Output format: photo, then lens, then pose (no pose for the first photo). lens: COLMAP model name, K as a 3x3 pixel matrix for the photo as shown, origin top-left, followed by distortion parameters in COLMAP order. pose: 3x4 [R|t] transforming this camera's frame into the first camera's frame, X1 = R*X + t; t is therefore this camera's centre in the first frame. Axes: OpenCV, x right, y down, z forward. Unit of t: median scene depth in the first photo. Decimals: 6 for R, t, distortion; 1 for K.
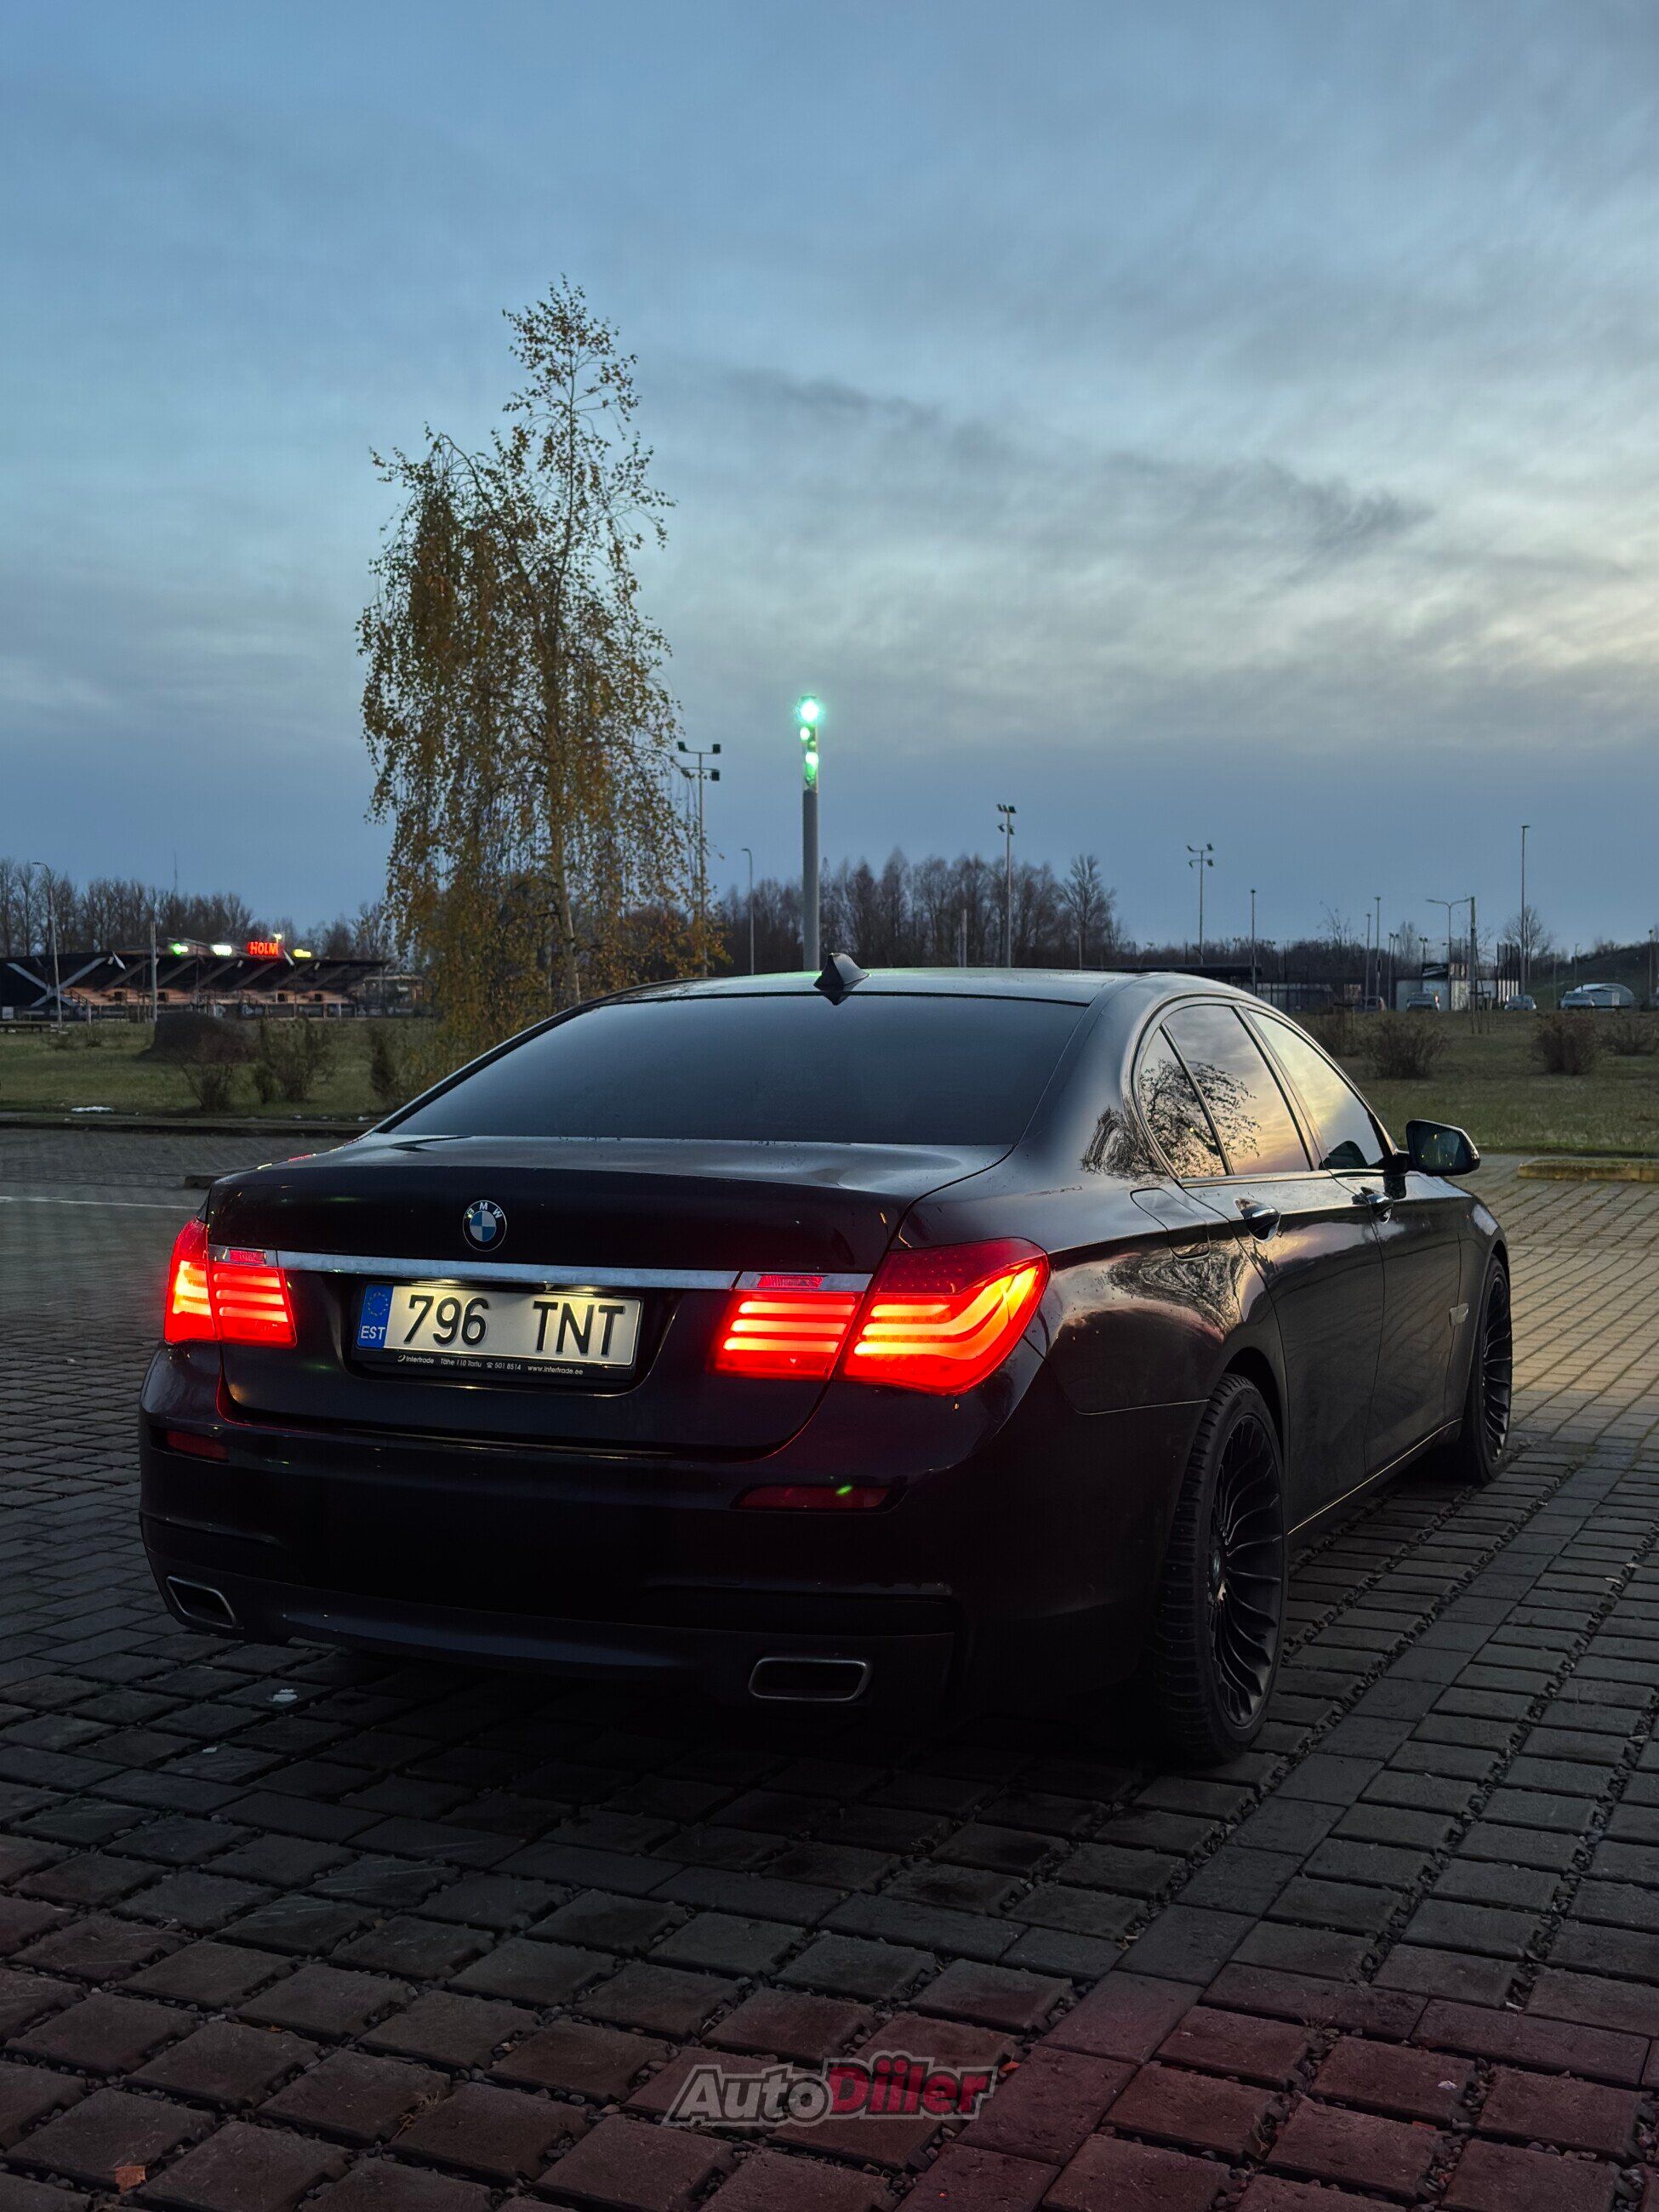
lens RADIAL K [[2315.7, 0, 829.5], [0, 2315.7, 1106.0], [0, 0, 1]] dist [0.146854, -0.643962]
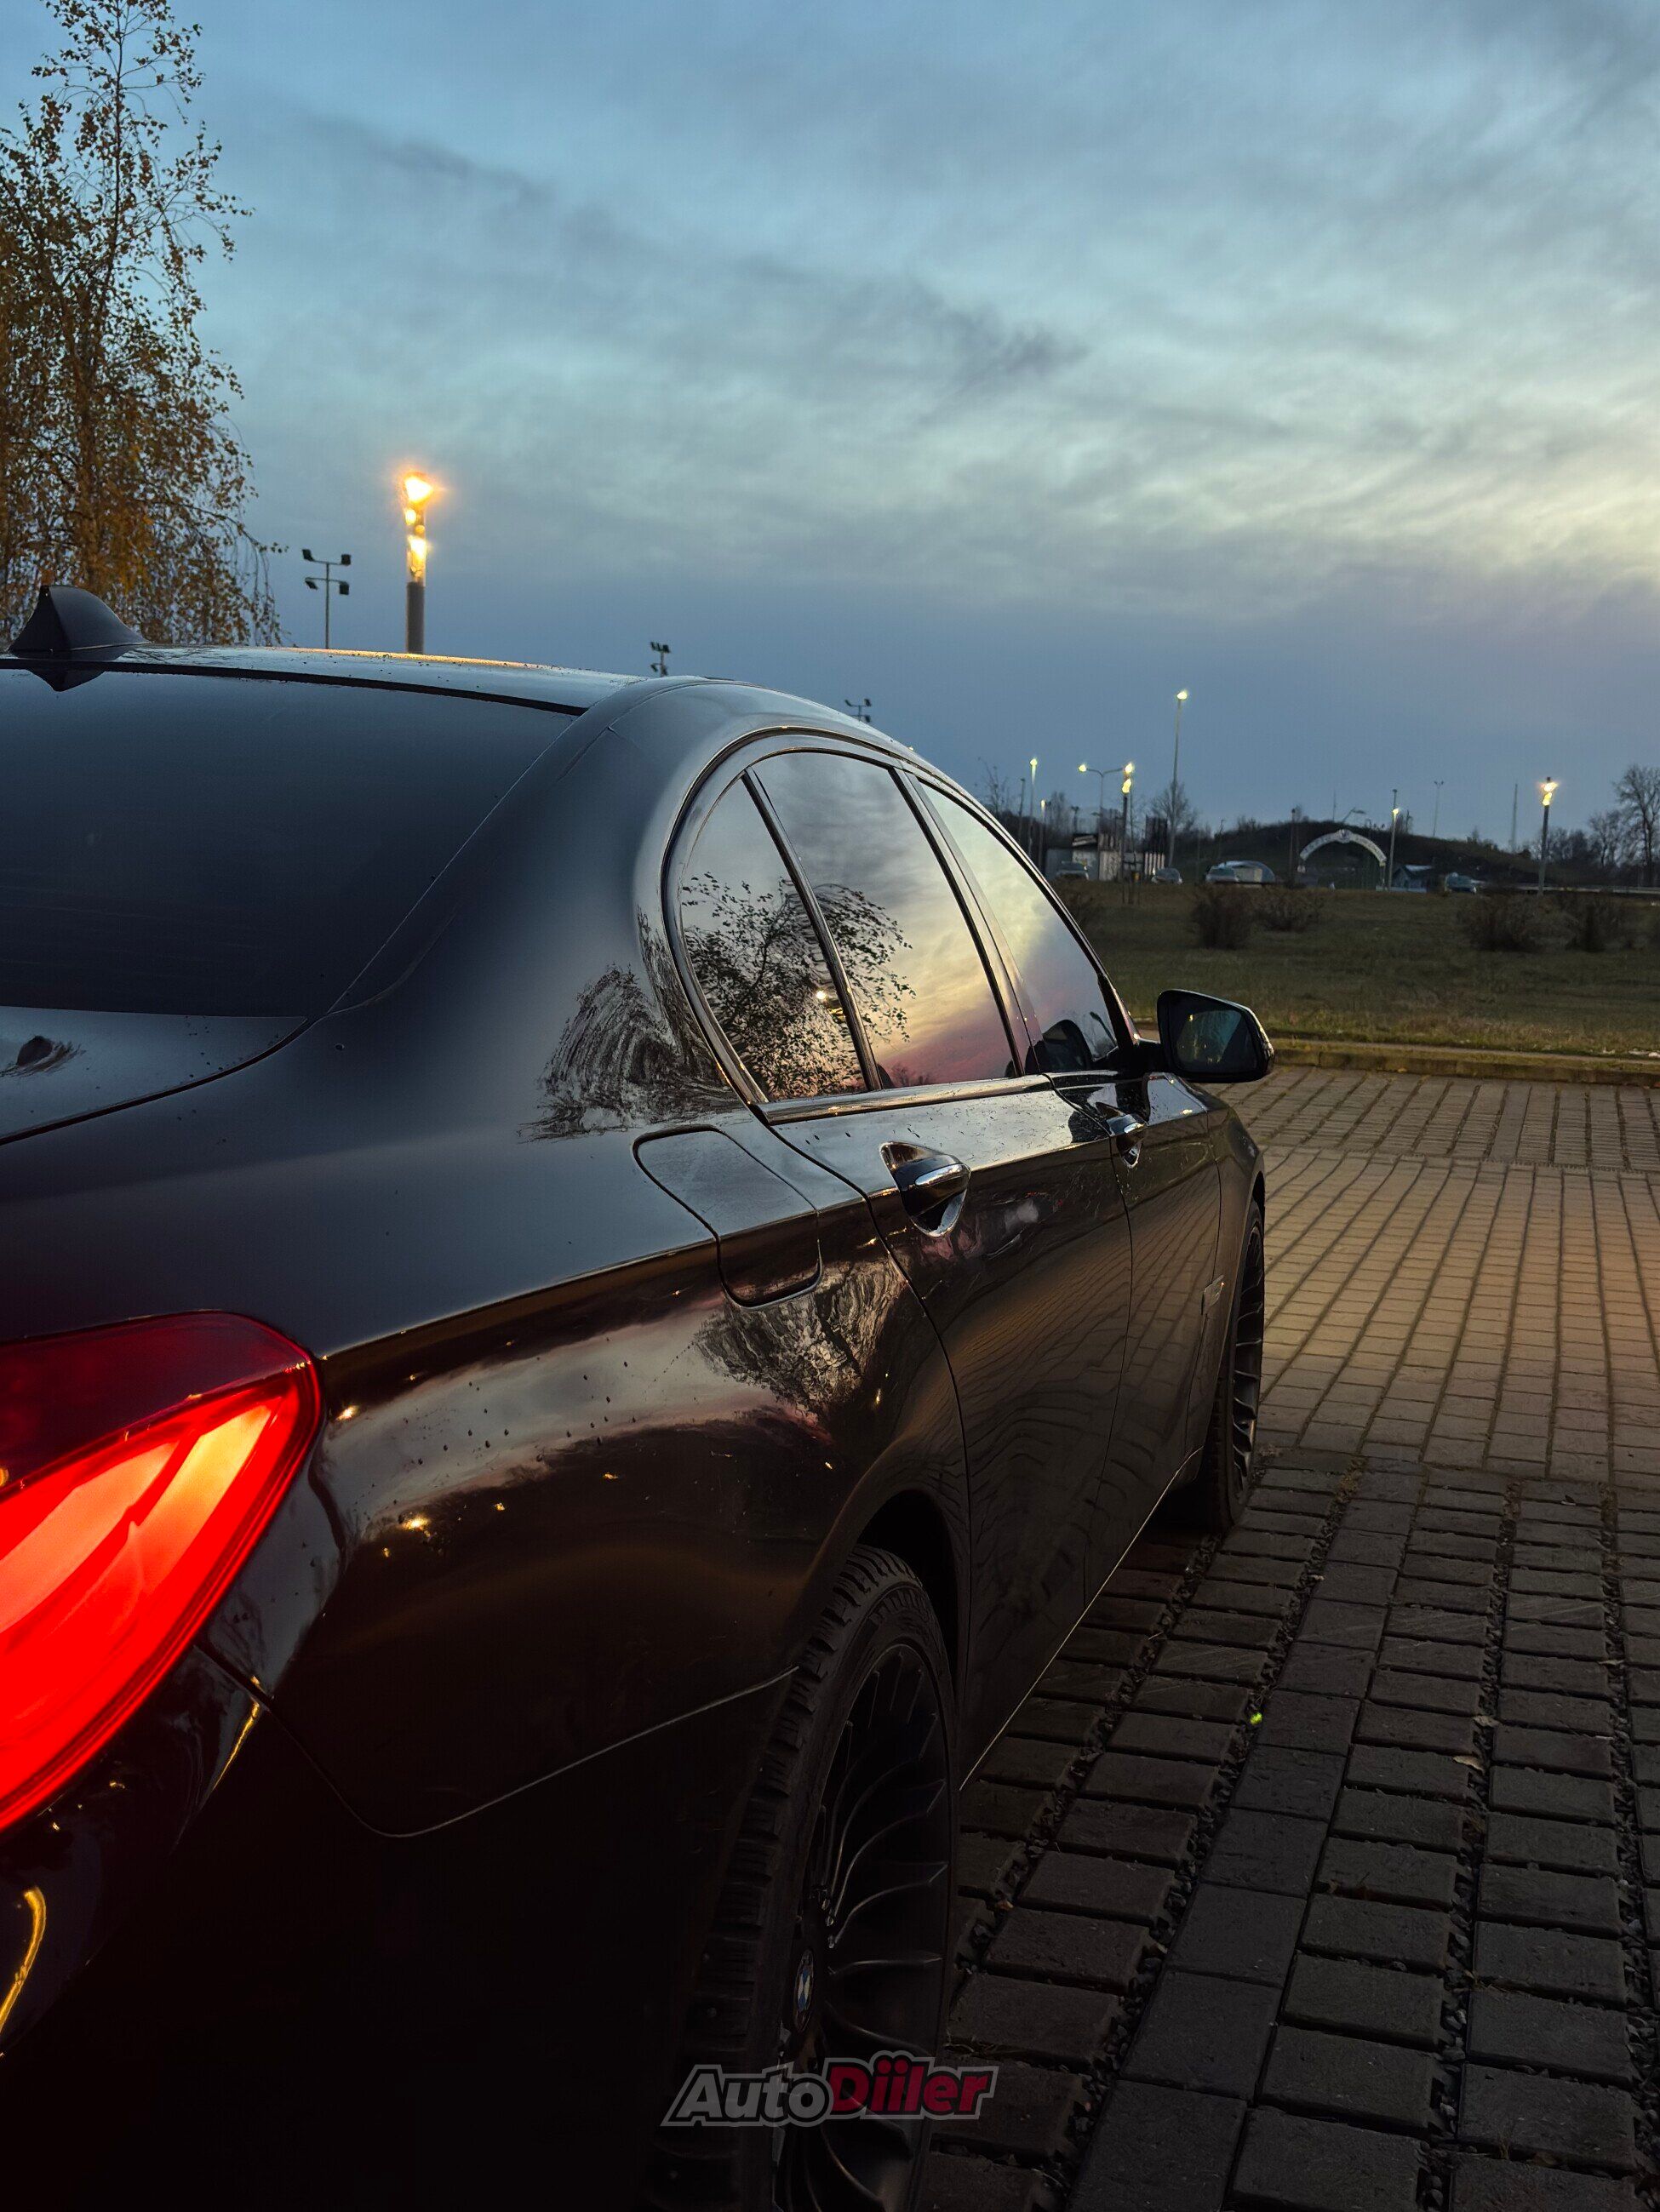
lens RADIAL K [[2373.4, 0, 830.0], [0, 2373.4, 1106.0], [0, 0, 1]] dist [0.012529, 0.019434]
pose [[0.987915, 0.029855, 0.152097, 0.019493], [-0.039148, 0.997521, 0.058473, 0.001008], [-0.149975, -0.063721, 0.986634, 0.113346]]
